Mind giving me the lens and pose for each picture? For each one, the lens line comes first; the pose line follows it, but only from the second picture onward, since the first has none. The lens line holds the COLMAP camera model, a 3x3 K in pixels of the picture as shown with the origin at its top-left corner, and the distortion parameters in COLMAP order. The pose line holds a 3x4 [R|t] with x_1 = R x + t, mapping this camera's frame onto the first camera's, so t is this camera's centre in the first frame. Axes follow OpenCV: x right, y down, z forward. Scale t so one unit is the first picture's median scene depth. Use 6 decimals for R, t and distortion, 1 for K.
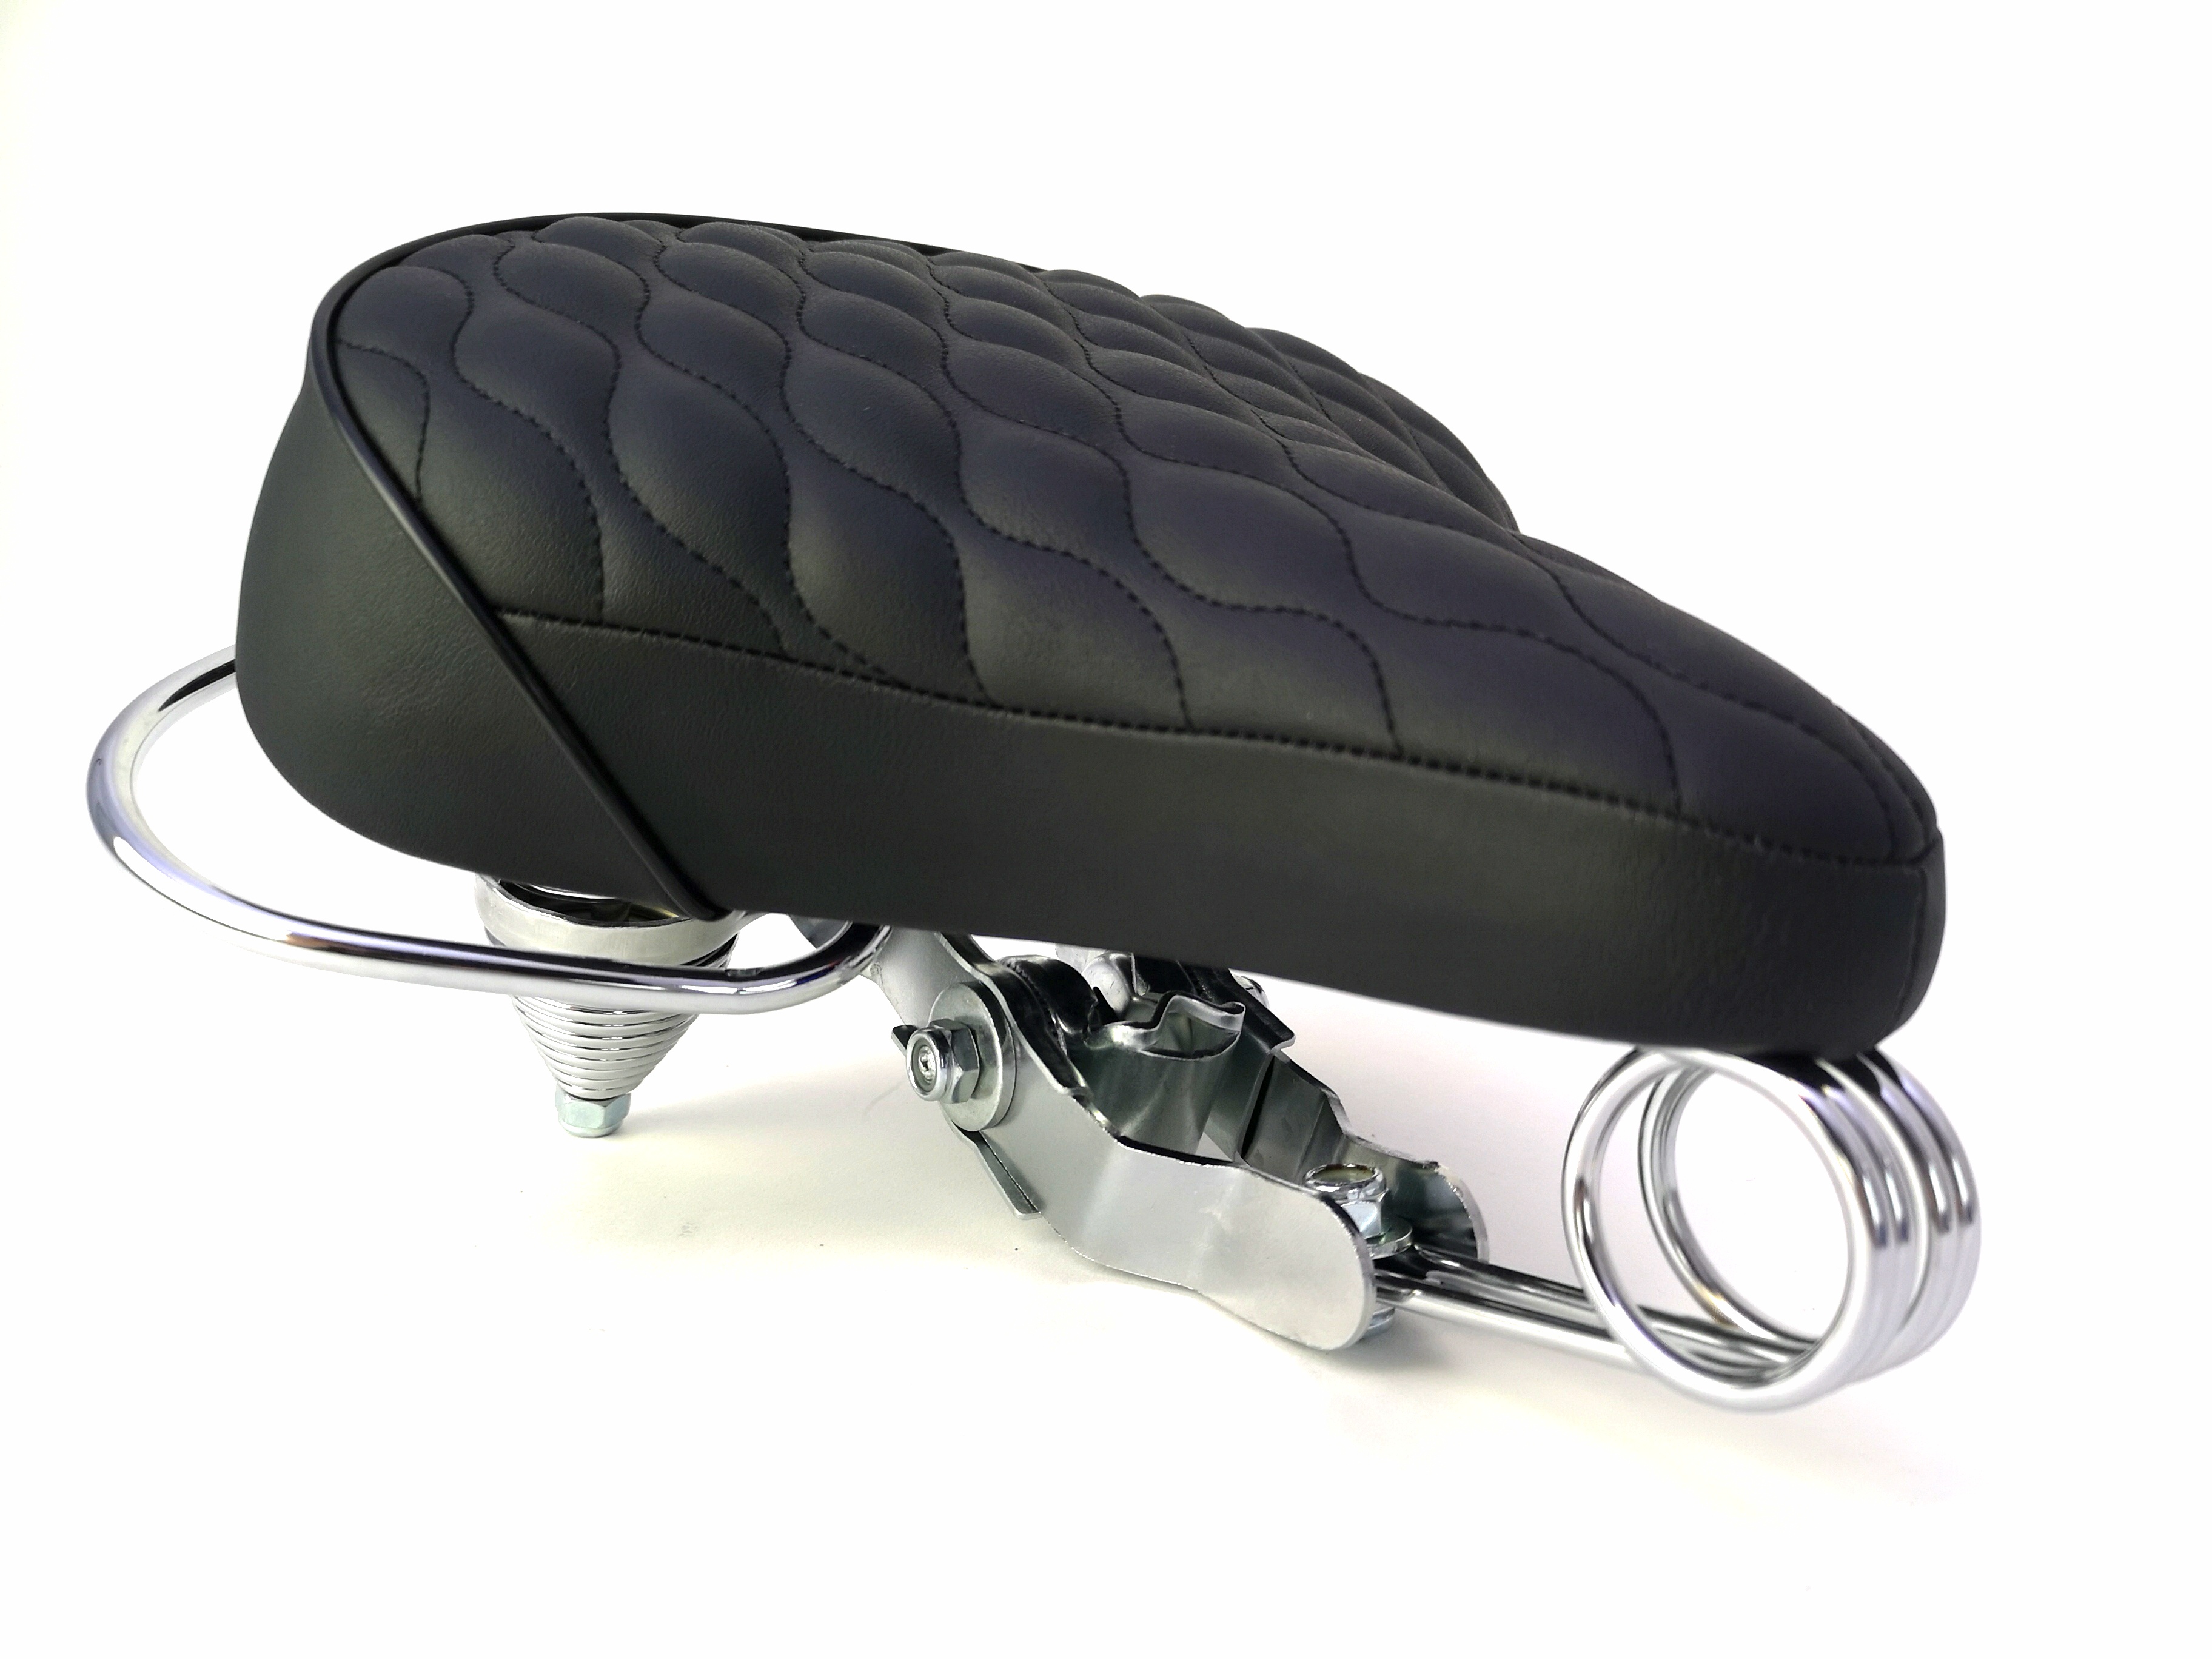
lens RADIAL K [[1711.7, 0, 1106.0], [0, 1711.7, 829.5], [0, 0, 1]] dist [0.007479, 0.000714]
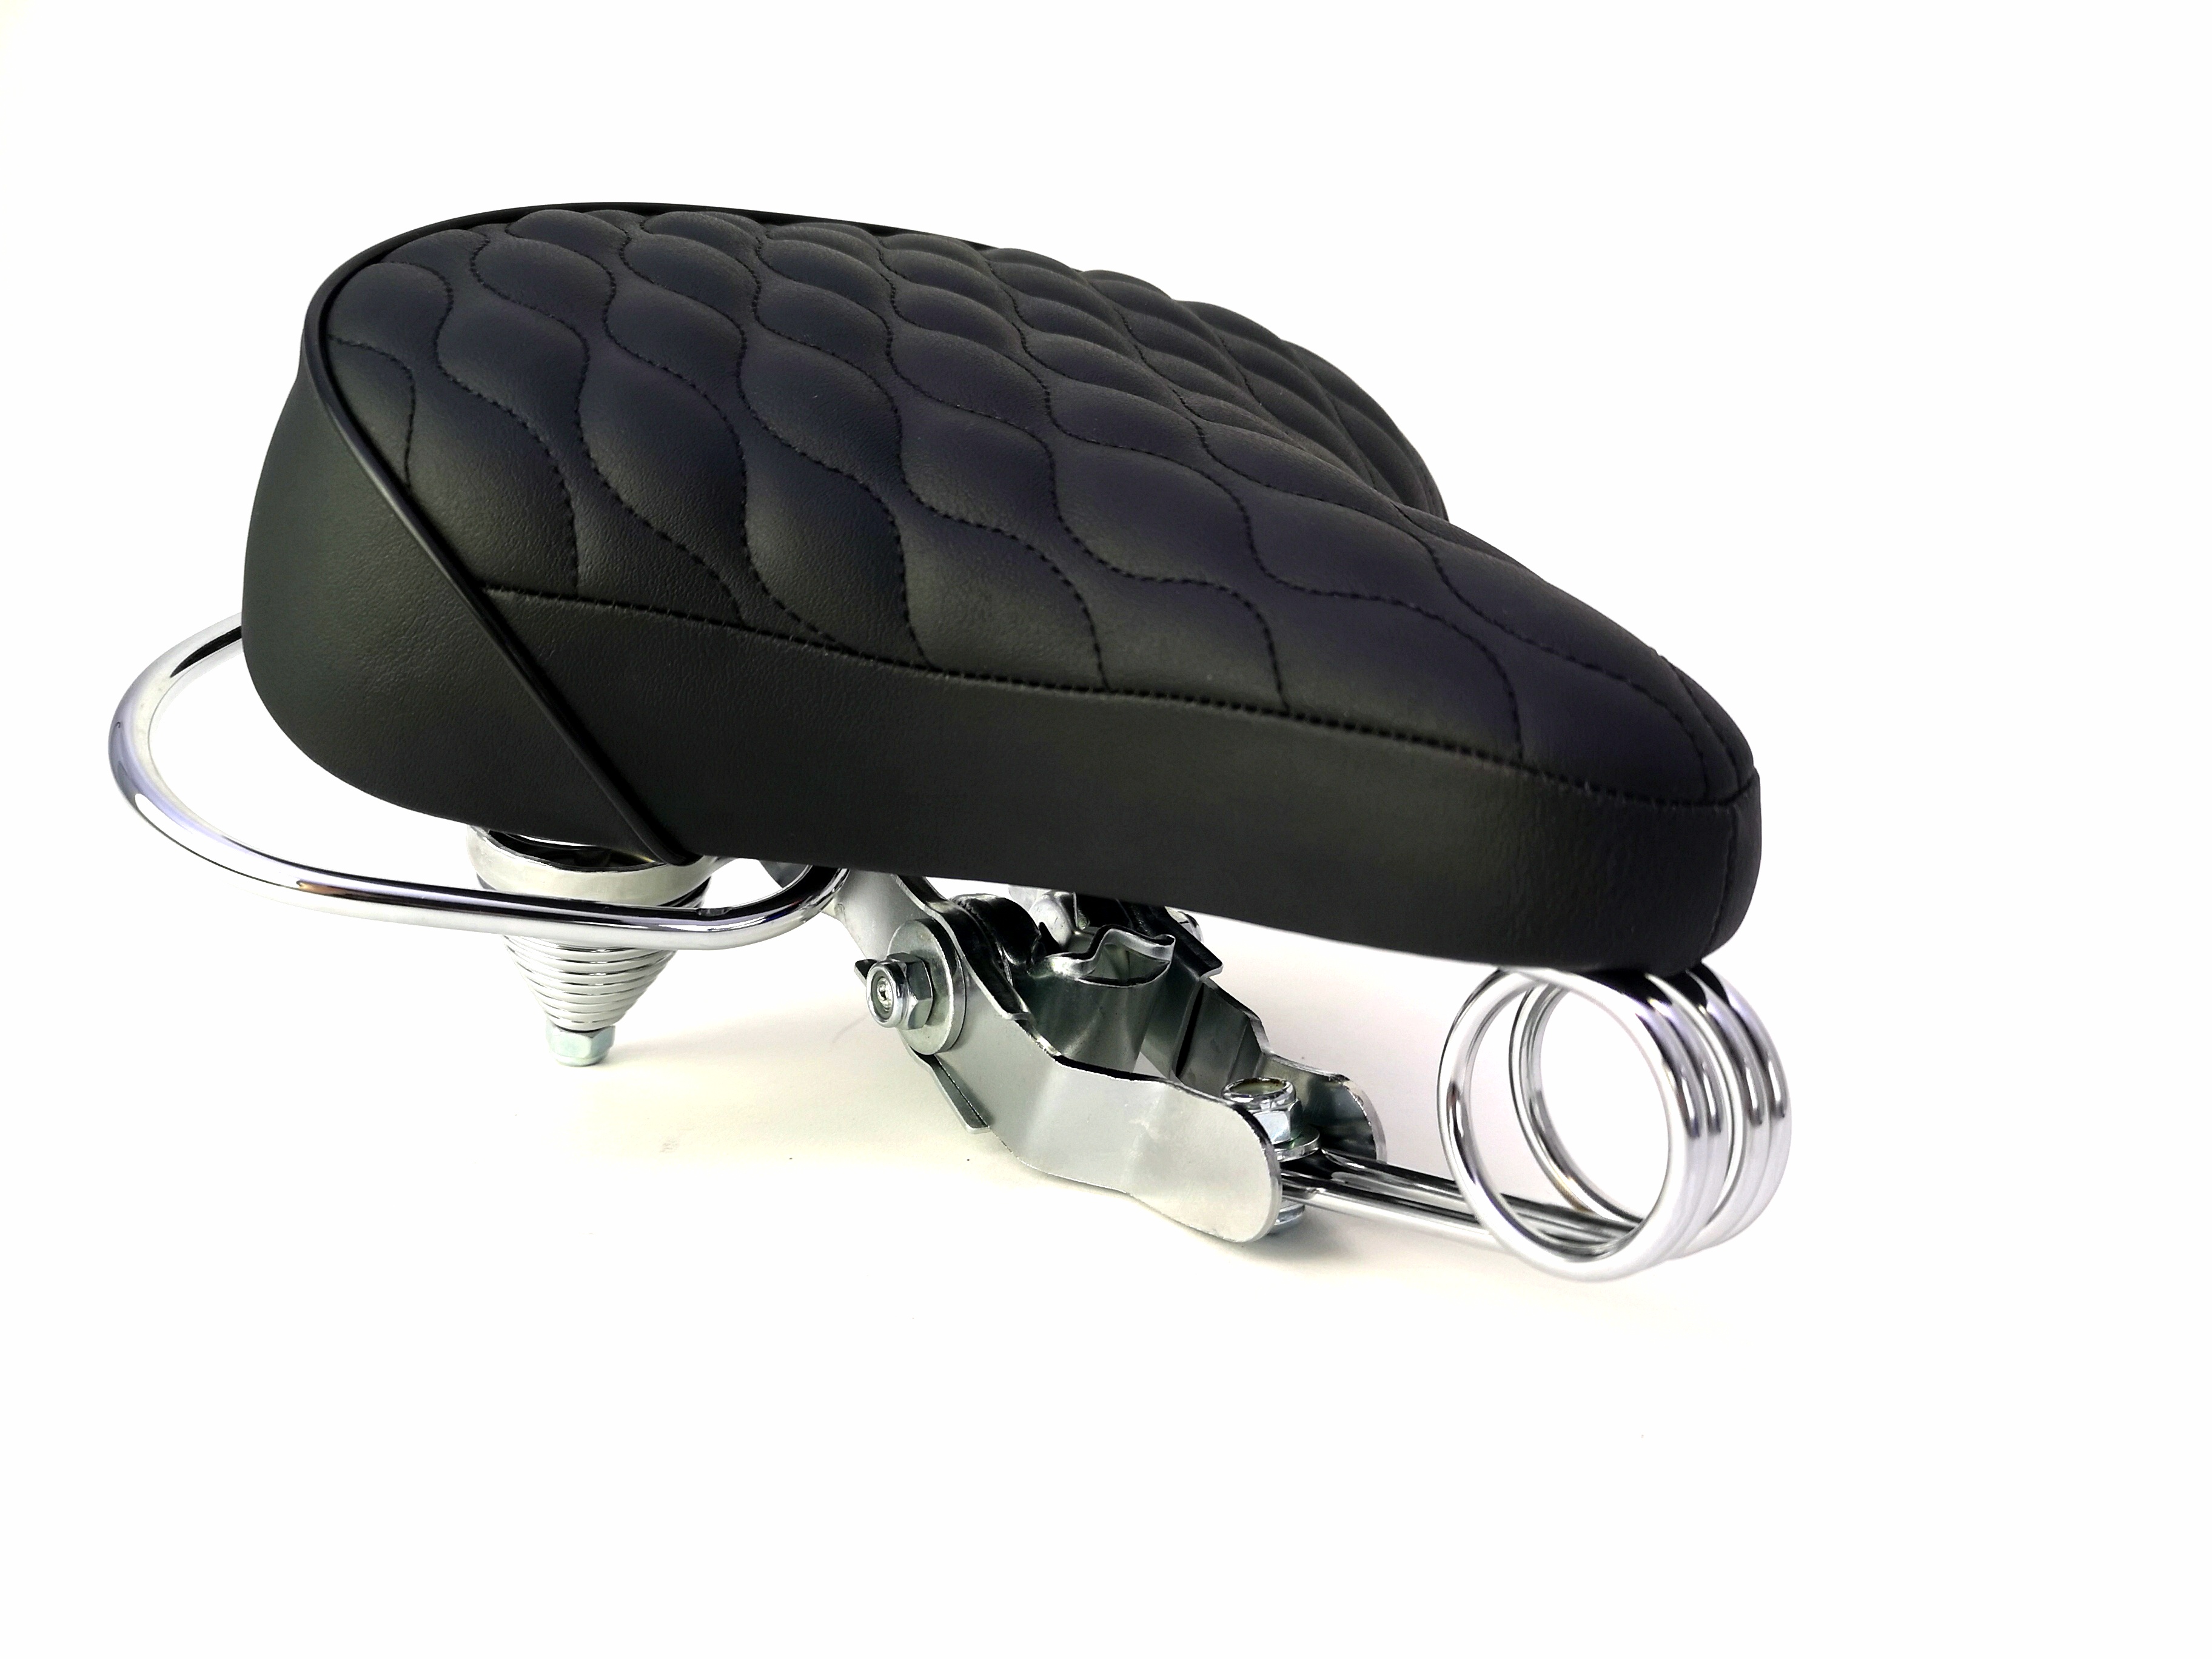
lens RADIAL K [[1709.1, 0, 1106.0], [0, 1709.1, 829.5], [0, 0, 1]] dist [0.008719, -0.001924]
pose [[0.999924, -0.010357, 0.006660, 0.037007], [0.010117, 0.999330, 0.035168, -0.005913], [-0.007020, -0.035098, 0.999359, -0.107386]]
